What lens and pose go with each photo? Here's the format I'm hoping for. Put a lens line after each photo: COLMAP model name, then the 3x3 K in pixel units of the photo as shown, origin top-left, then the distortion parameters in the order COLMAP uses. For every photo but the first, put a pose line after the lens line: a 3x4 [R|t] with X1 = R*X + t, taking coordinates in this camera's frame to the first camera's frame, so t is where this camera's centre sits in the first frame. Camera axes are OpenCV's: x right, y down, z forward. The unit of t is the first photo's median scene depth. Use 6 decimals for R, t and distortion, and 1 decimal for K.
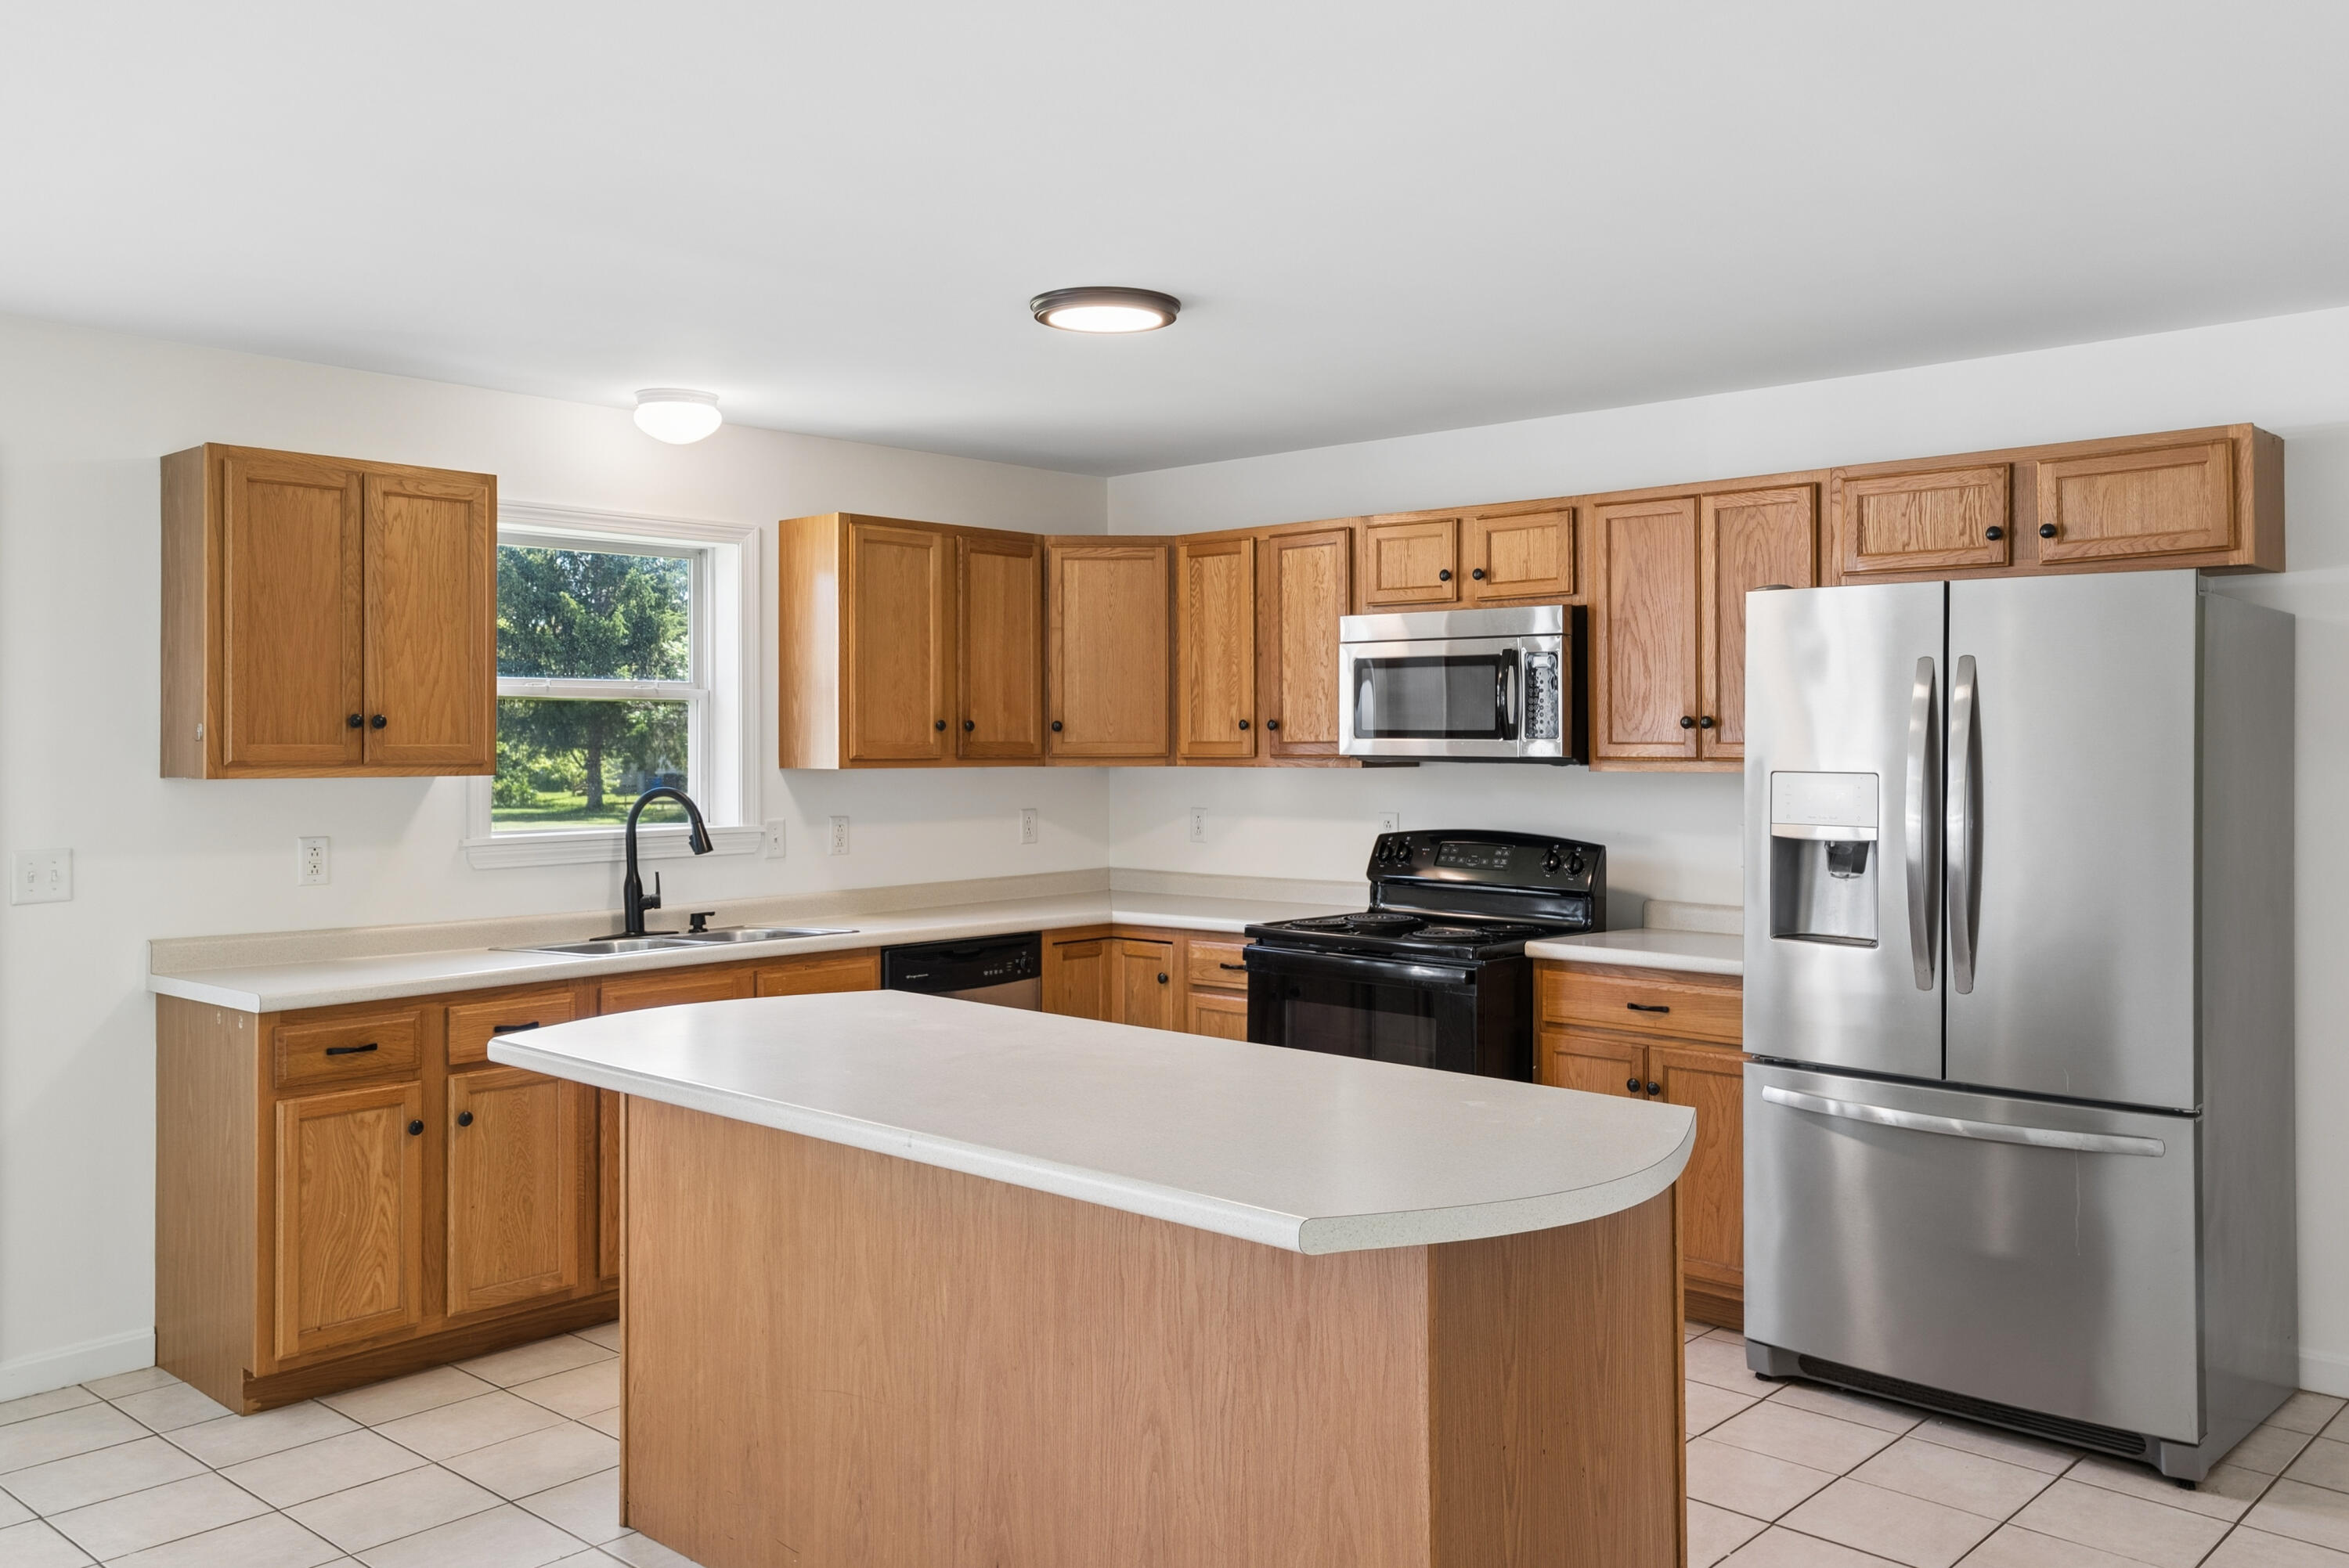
lens RADIAL K [[1901.4, 0, 1160.0], [0, 1901.4, 718.2], [0, 0, 1]] dist [0.042457, -0.006089]
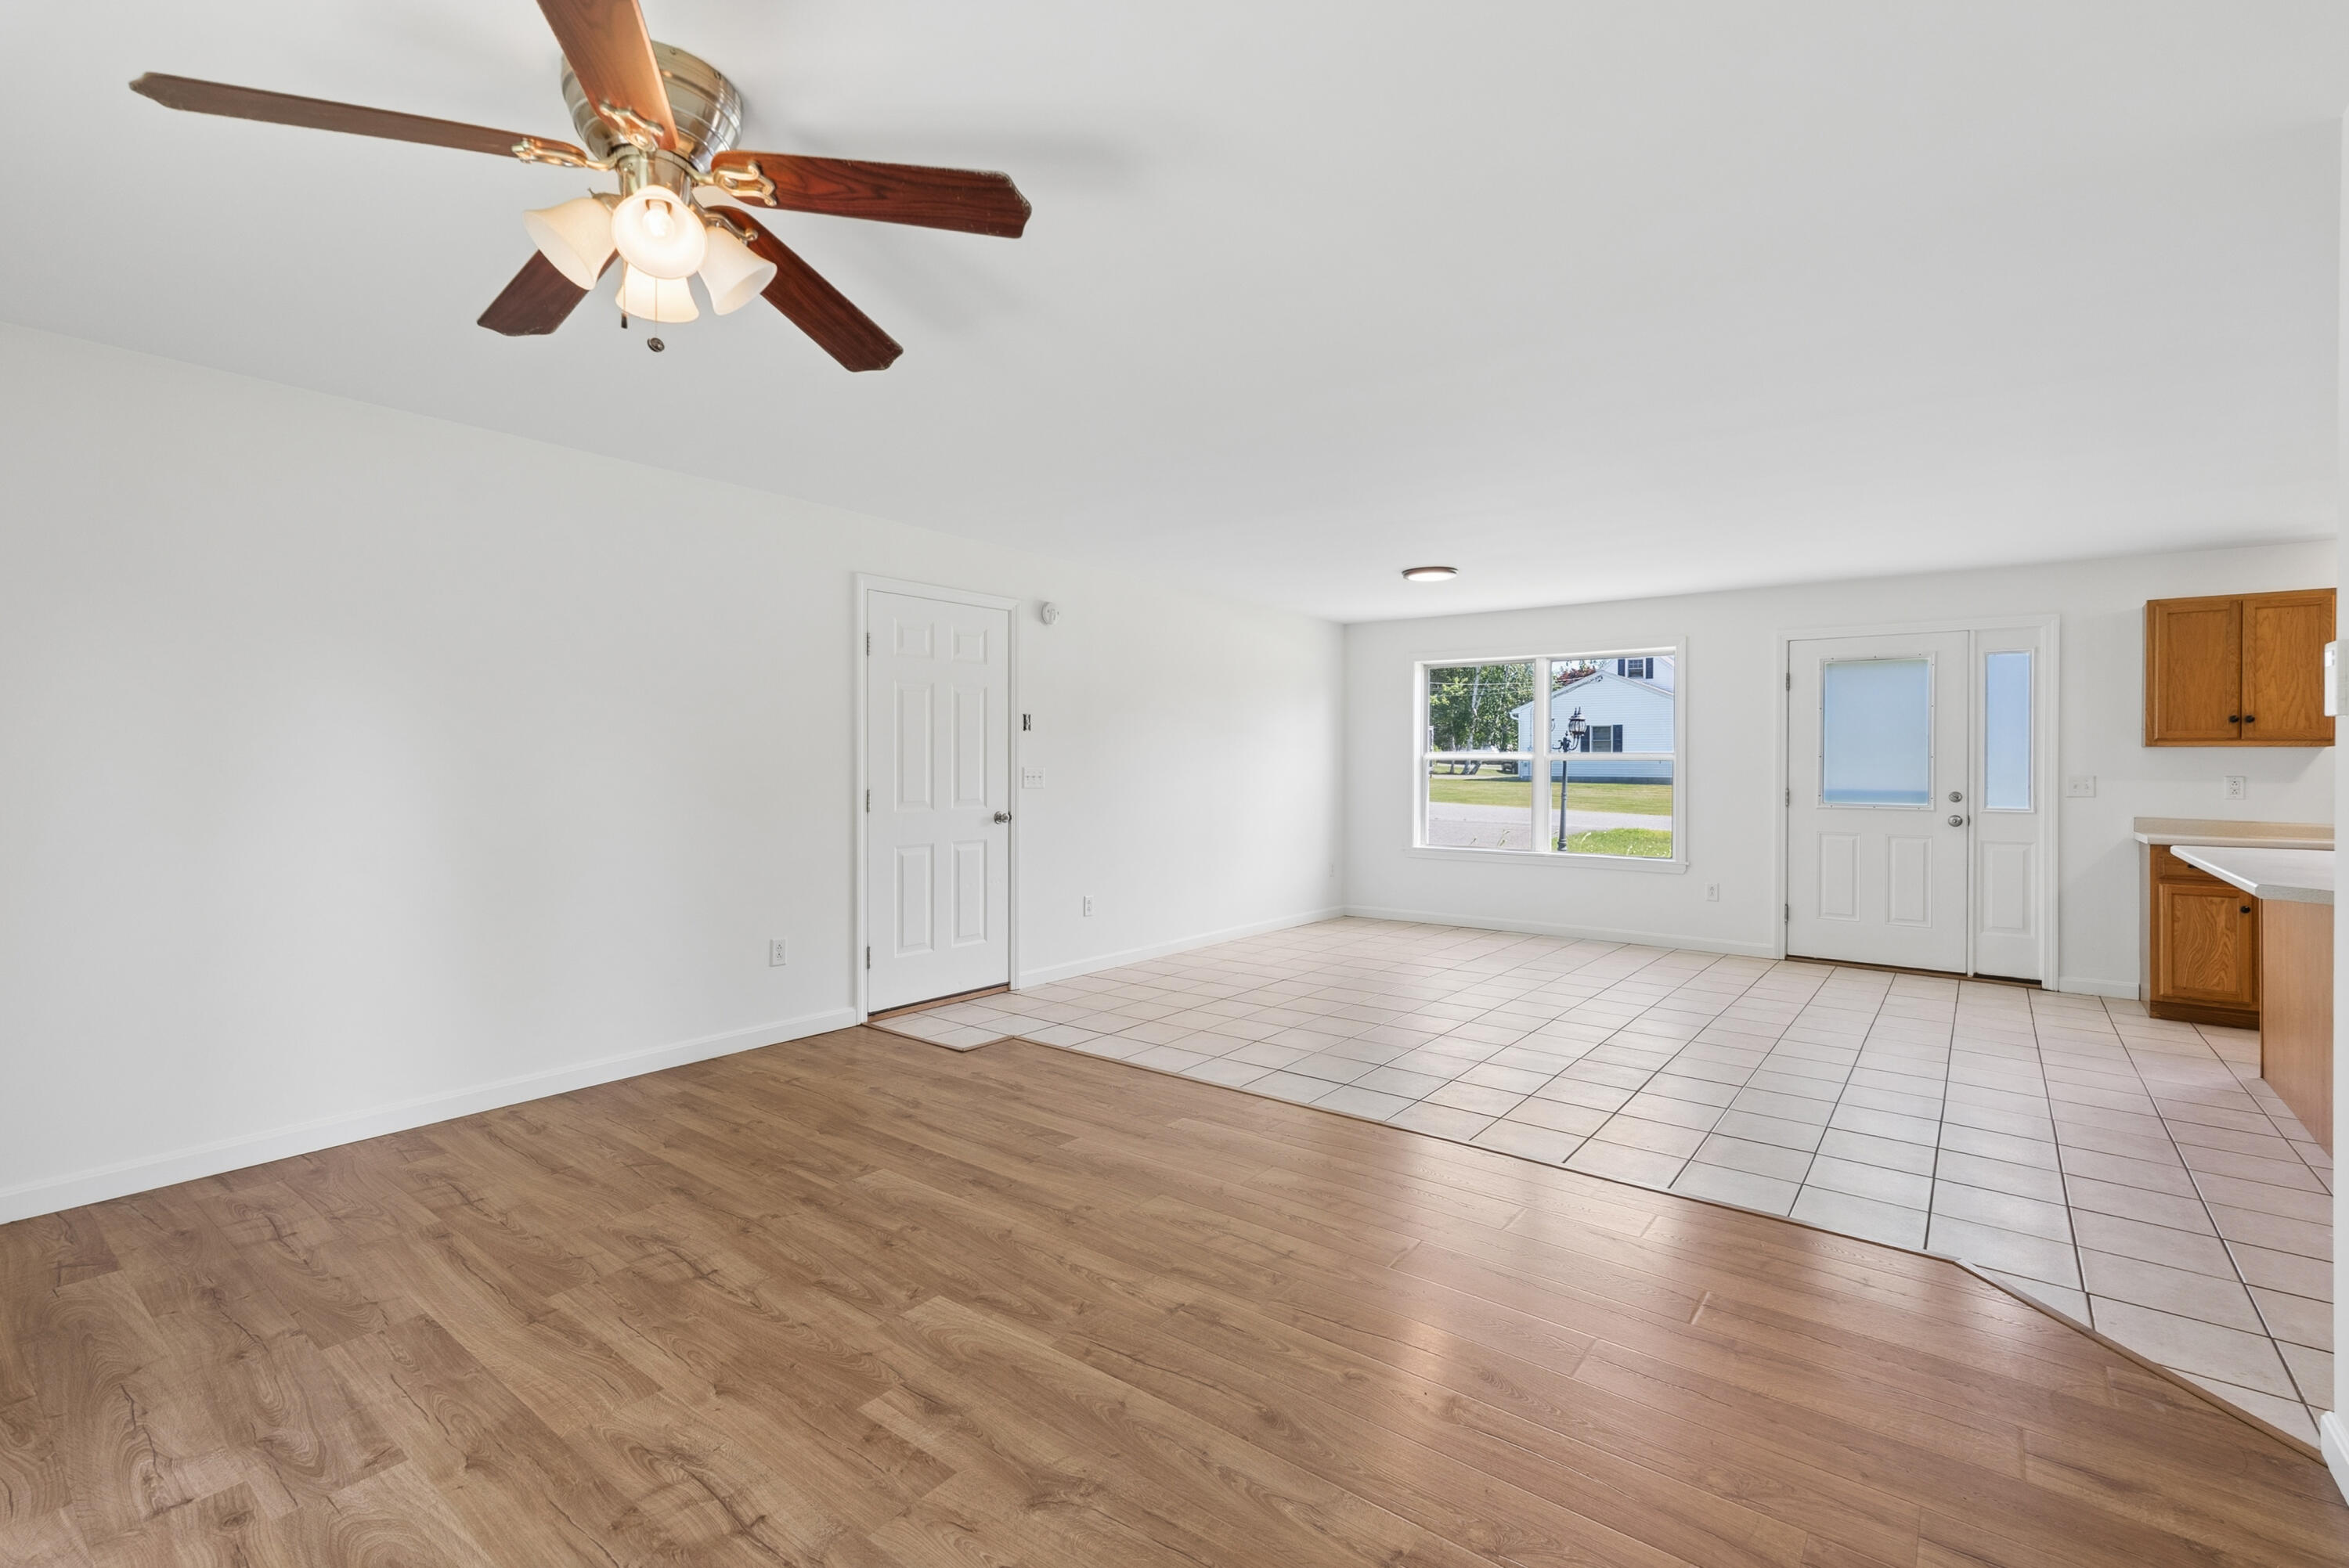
lens RADIAL K [[1042.4, 0, 1168.2], [0, 1042.4, 764.7], [0, 0, 1]] dist [0.000745, 0.002966]
pose [[0.083366, 0.003689, -0.996512, 0.605606], [0.004620, 0.999981, 0.004089, 0.039769], [0.996508, -0.004945, 0.083347, -0.256095]]
